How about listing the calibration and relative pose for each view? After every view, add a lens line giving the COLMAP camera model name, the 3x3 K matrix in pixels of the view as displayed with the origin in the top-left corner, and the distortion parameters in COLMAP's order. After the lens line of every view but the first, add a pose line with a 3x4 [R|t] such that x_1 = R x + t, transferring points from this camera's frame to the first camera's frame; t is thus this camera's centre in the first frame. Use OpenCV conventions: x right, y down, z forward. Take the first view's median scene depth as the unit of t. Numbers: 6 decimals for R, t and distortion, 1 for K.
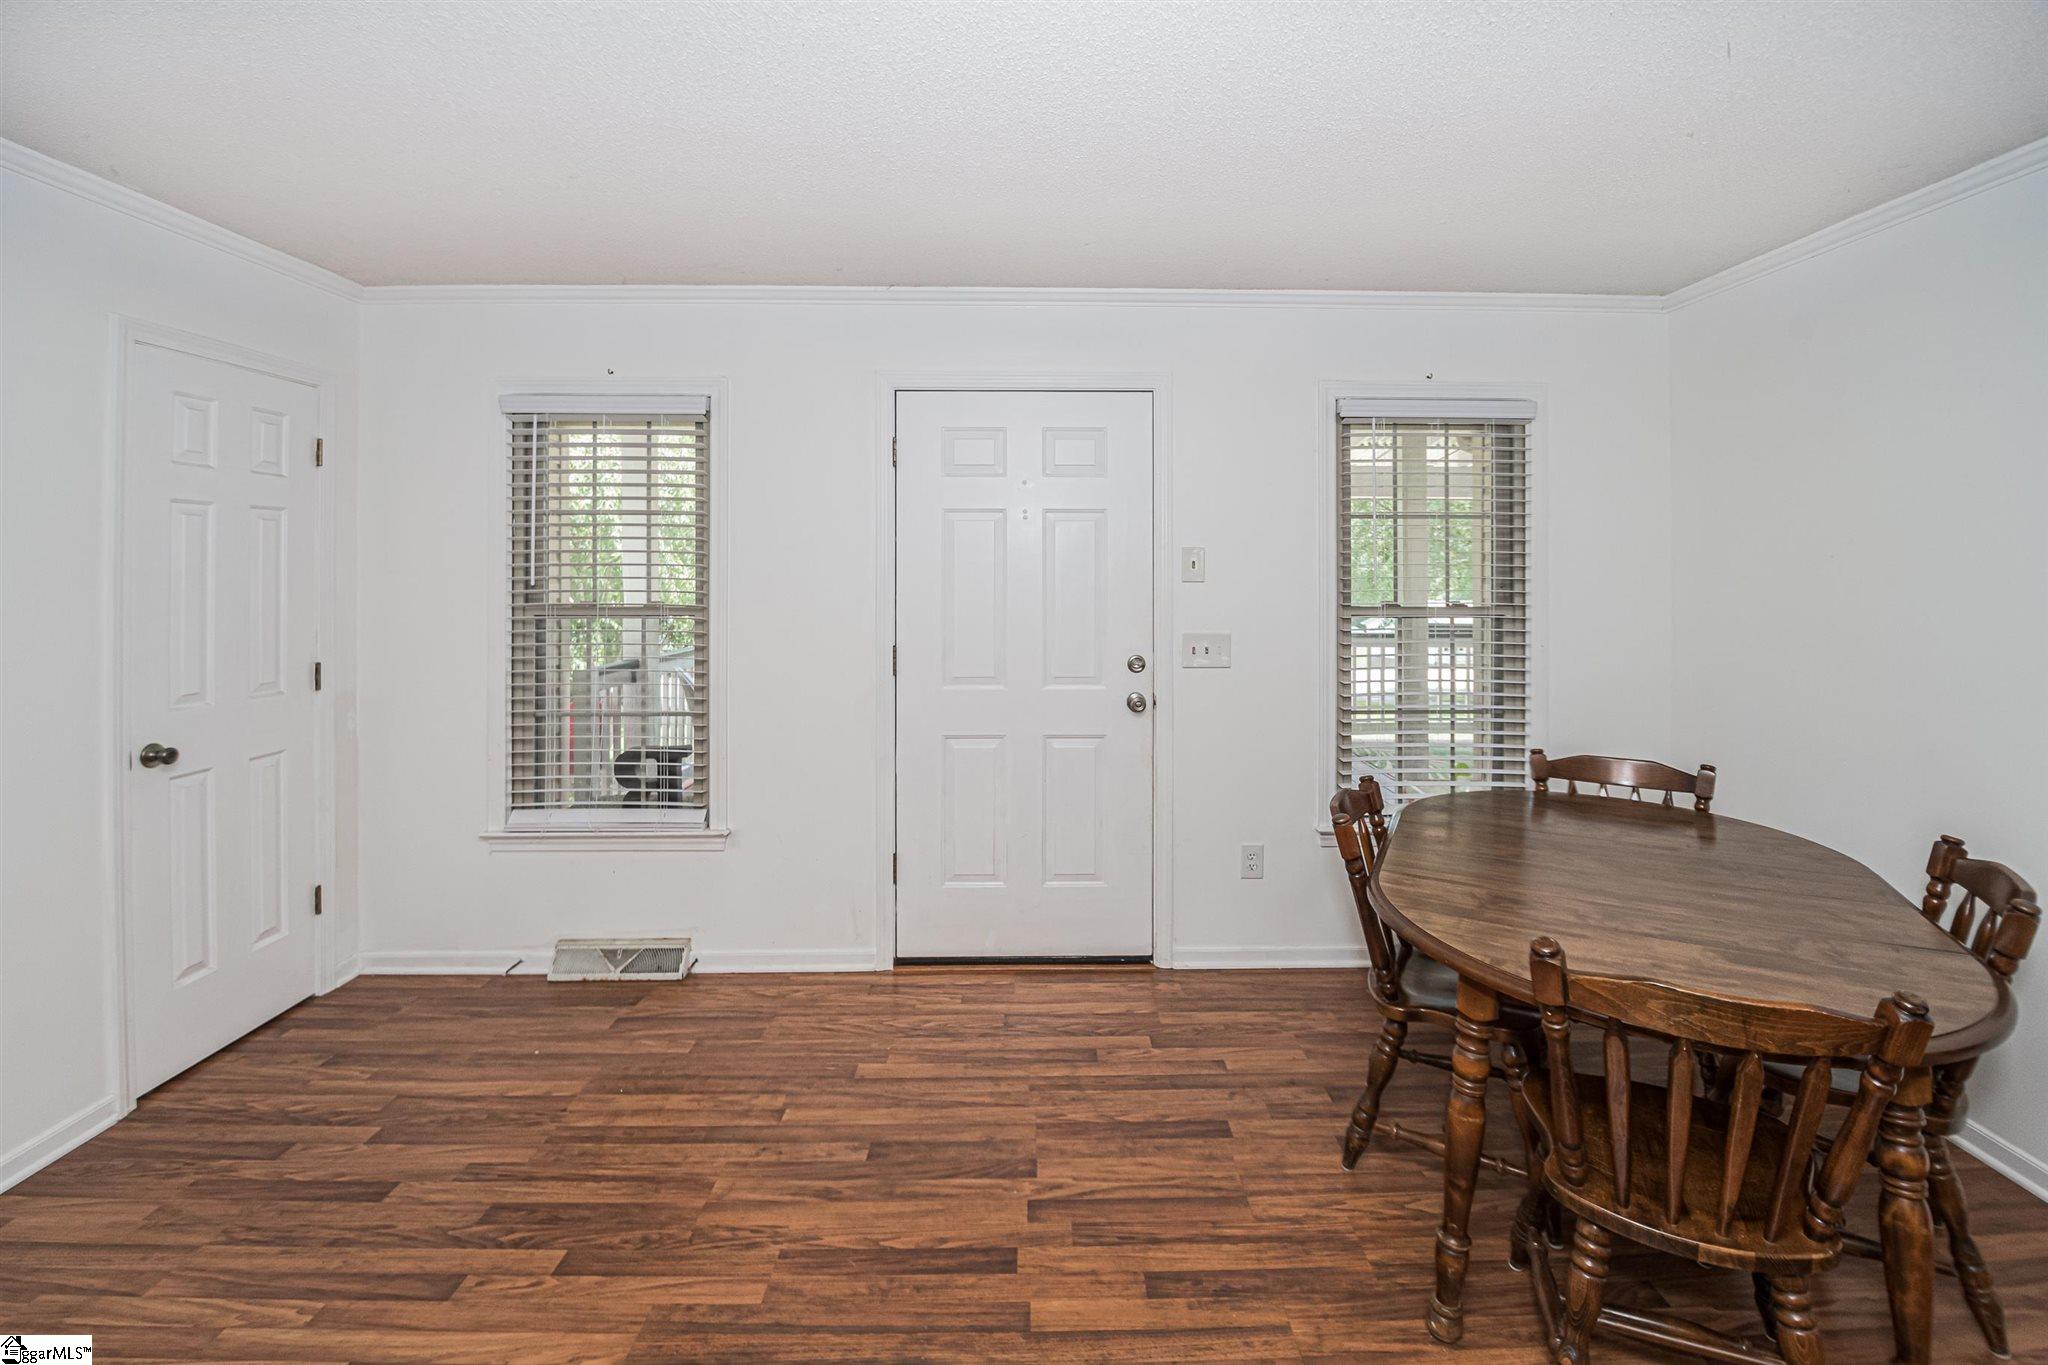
lens RADIAL K [[870.0, 0, 1034.8], [0, 870.0, 565.4], [0, 0, 1]] dist [-0.002955, -0.009419]
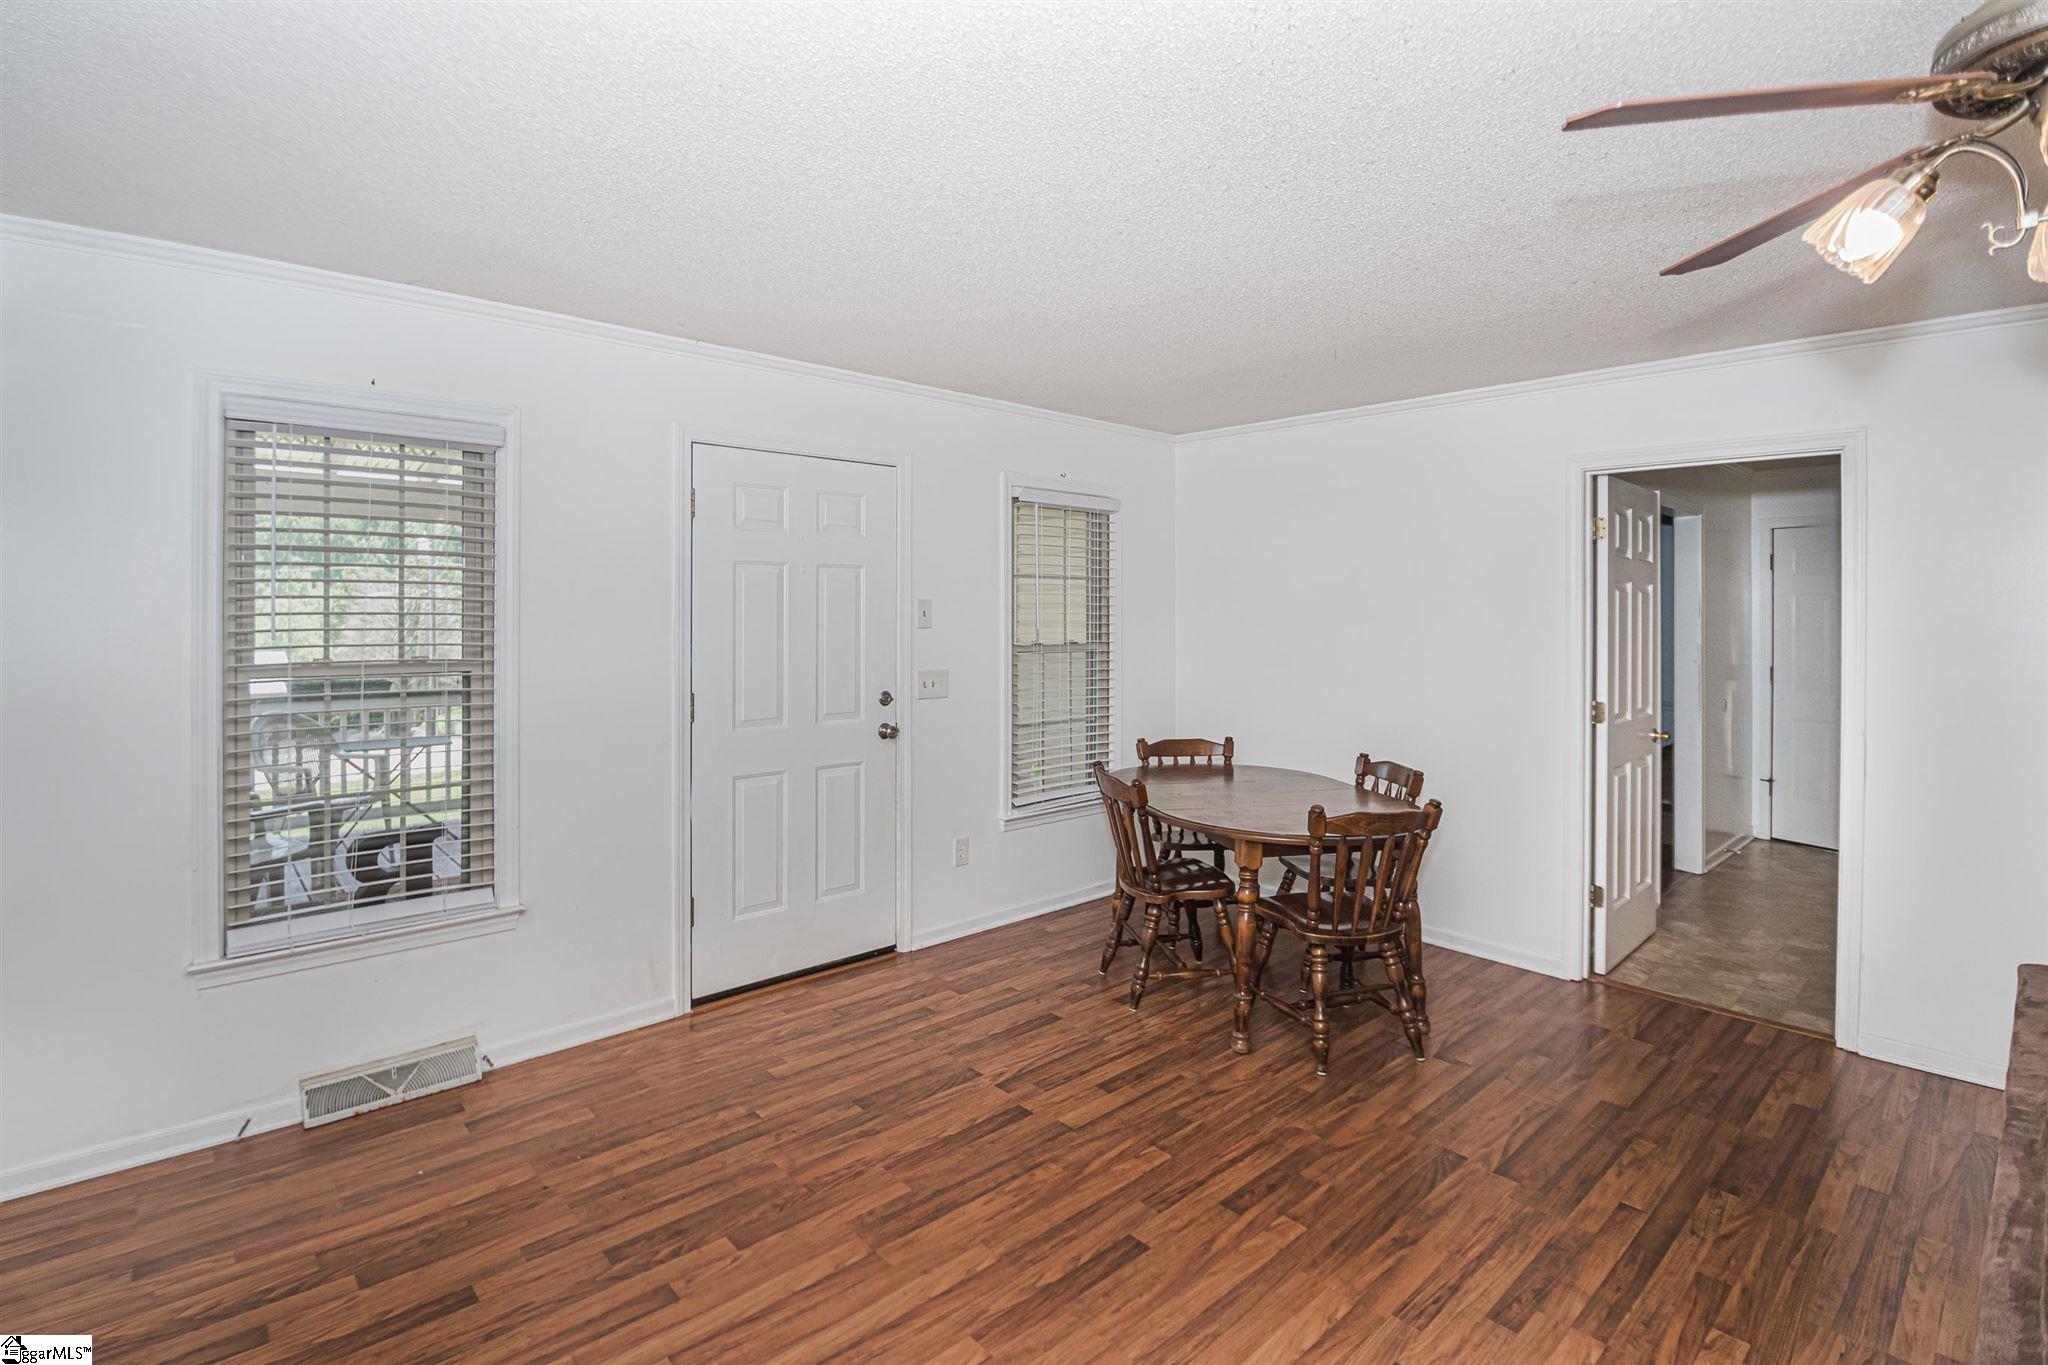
lens RADIAL K [[986.8, 0, 1018.2], [0, 986.8, 611.4], [0, 0, 1]] dist [-0.023837, -0.000010]
pose [[0.747749, 0.001481, 0.663980, -0.735285], [-0.006772, 0.999963, 0.005397, -0.013565], [-0.663947, -0.008532, 0.747731, -0.123614]]
